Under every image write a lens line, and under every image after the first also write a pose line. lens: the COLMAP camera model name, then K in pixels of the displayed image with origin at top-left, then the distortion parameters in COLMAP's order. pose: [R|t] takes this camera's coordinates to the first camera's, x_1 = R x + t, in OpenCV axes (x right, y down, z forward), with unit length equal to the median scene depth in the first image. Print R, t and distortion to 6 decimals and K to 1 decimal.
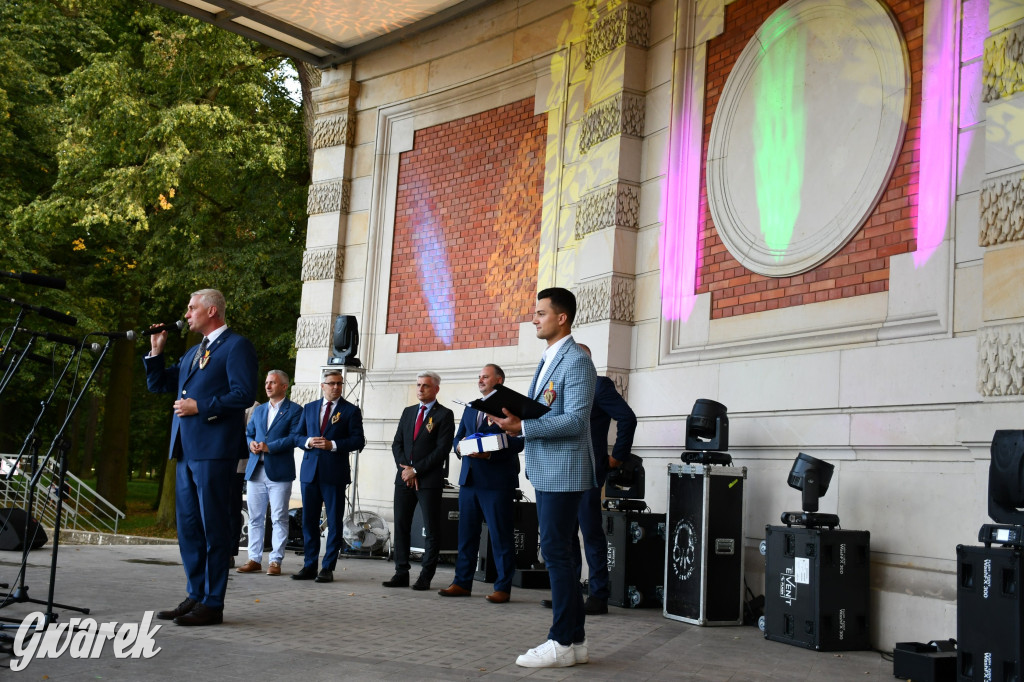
lens RADIAL K [[1277.7, 0, 461.2], [0, 1277.7, 338.8], [0, 0, 1]] dist [-0.001807, 0.037443]
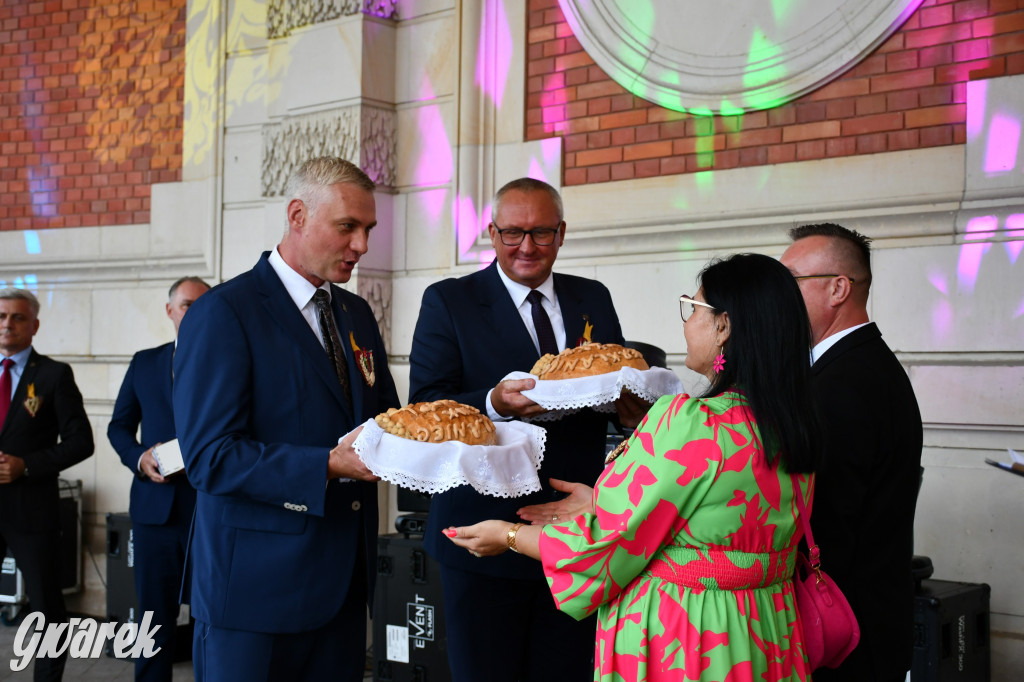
lens RADIAL K [[1530.4, 0, 510.6], [0, 1530.4, 365.1], [0, 0, 1]] dist [-0.024734, 0.010120]
pose [[0.917093, -0.047605, 0.395821, -0.091582], [-0.000664, 0.992662, 0.120924, -0.016968], [-0.398673, -0.111161, 0.910331, 0.349859]]
